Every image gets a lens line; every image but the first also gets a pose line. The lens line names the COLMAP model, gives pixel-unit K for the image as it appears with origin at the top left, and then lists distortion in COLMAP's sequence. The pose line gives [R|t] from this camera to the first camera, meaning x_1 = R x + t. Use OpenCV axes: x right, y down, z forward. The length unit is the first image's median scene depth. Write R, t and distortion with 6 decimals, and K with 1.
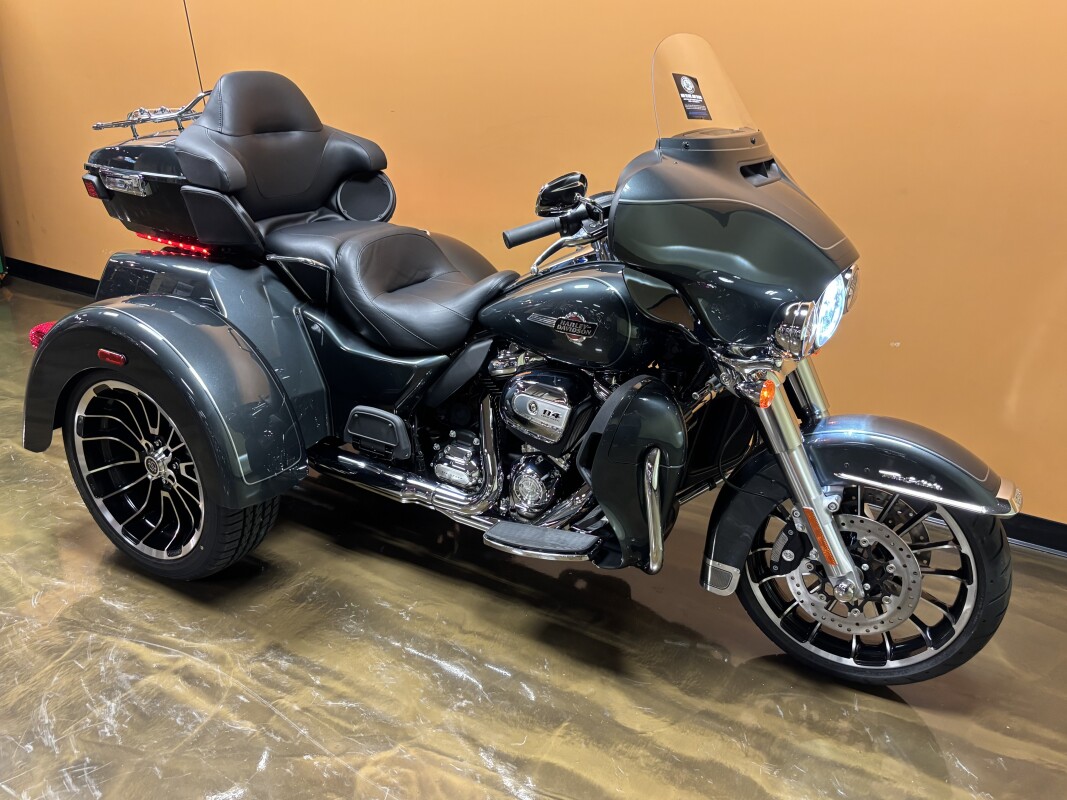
lens RADIAL K [[907.9, 0, 535.9], [0, 907.9, 396.1], [0, 0, 1]] dist [0.027003, -0.032772]
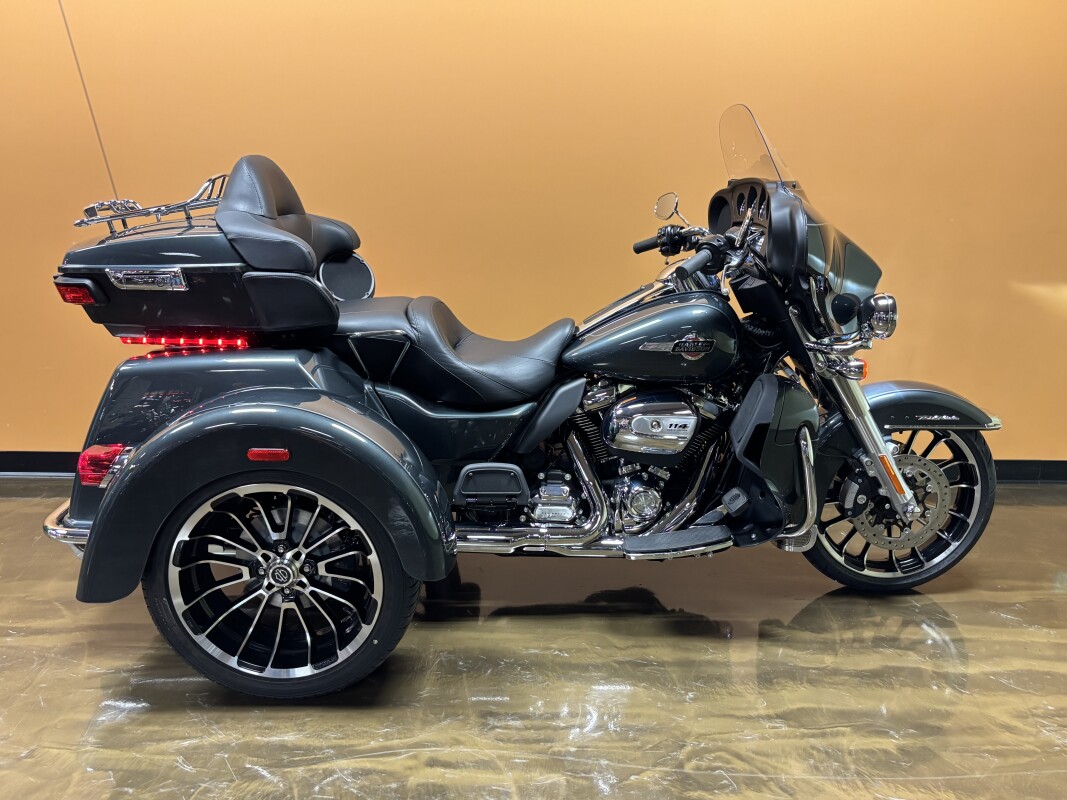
lens RADIAL K [[907.9, 0, 539.7], [0, 907.9, 392.8], [0, 0, 1]] dist [0.027003, -0.032772]
pose [[0.858935, -0.159120, 0.486735, -0.635593], [0.210091, 0.976321, -0.051573, 0.000751], [-0.467003, 0.146556, 0.872026, 0.069378]]
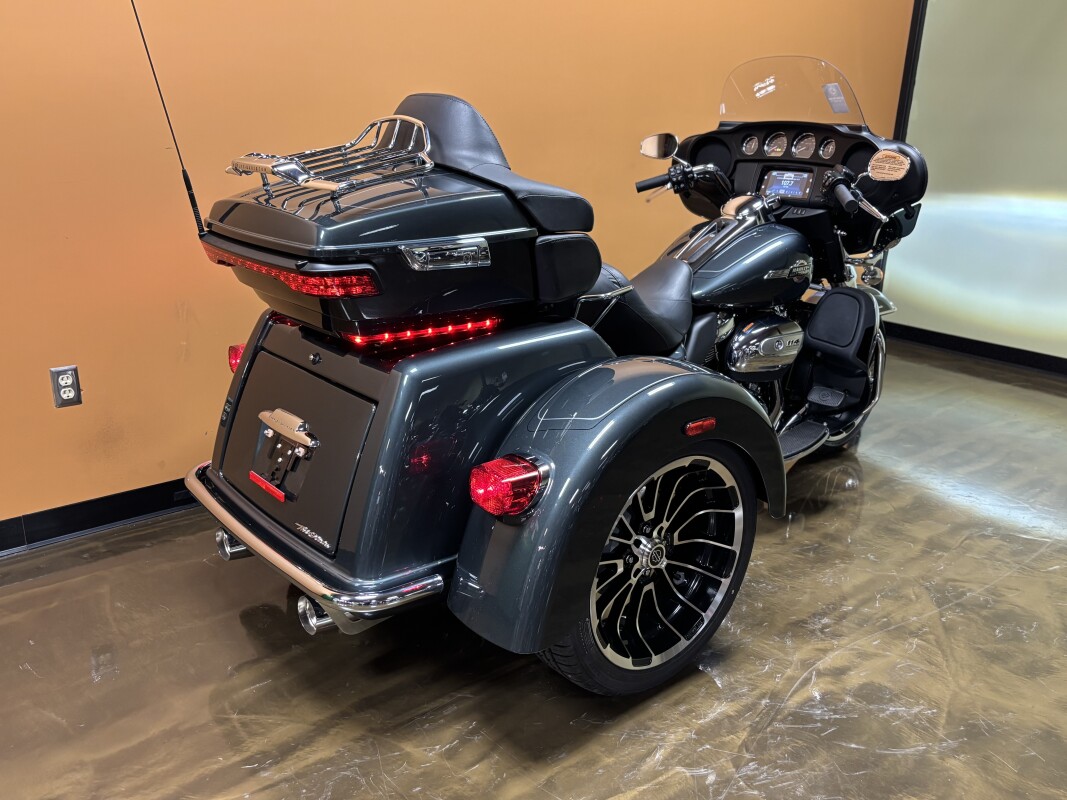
lens RADIAL K [[907.9, 0, 541.3], [0, 907.9, 398.9], [0, 0, 1]] dist [0.027003, -0.032772]
pose [[0.334822, -0.316948, 0.887377, -1.202927], [0.348476, 0.916616, 0.195906, -0.268429], [-0.875476, 0.243635, 0.417352, 0.733524]]
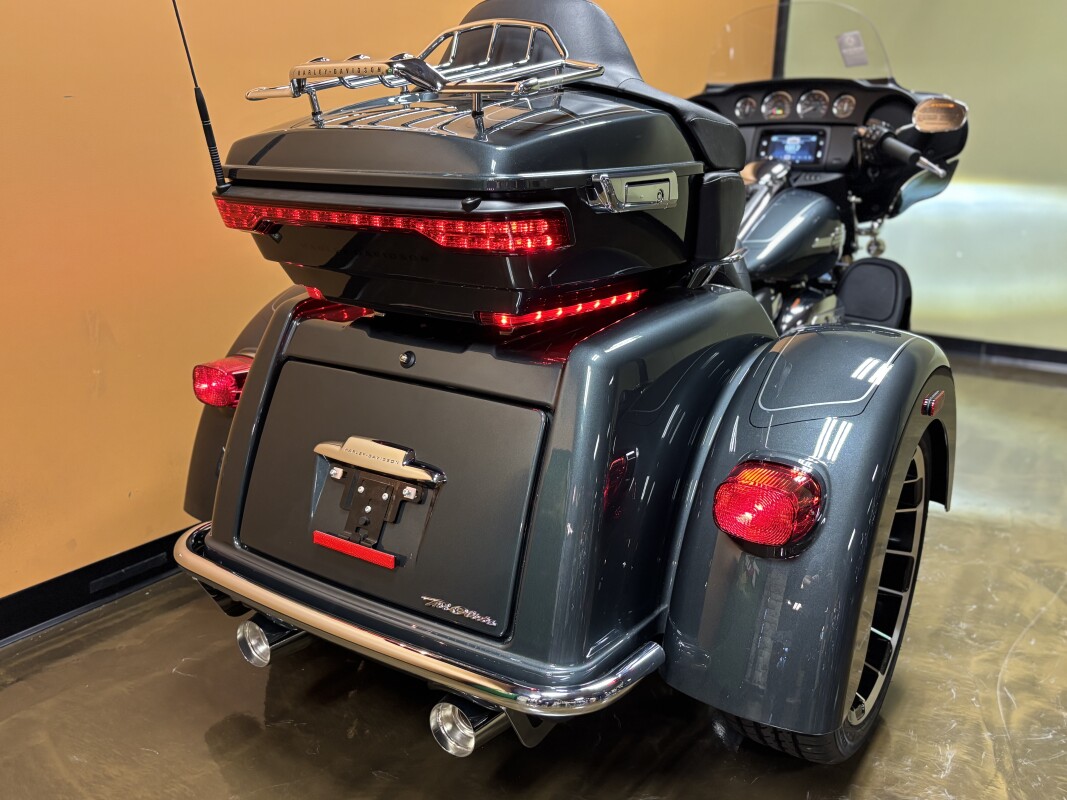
lens RADIAL K [[907.9, 0, 538.2], [0, 907.9, 399.6], [0, 0, 1]] dist [0.027003, -0.032772]
pose [[0.066419, -0.304826, 0.950089, -1.072856], [0.370436, 0.891673, 0.260187, -0.311031], [-0.926480, 0.334666, 0.172143, 1.101645]]
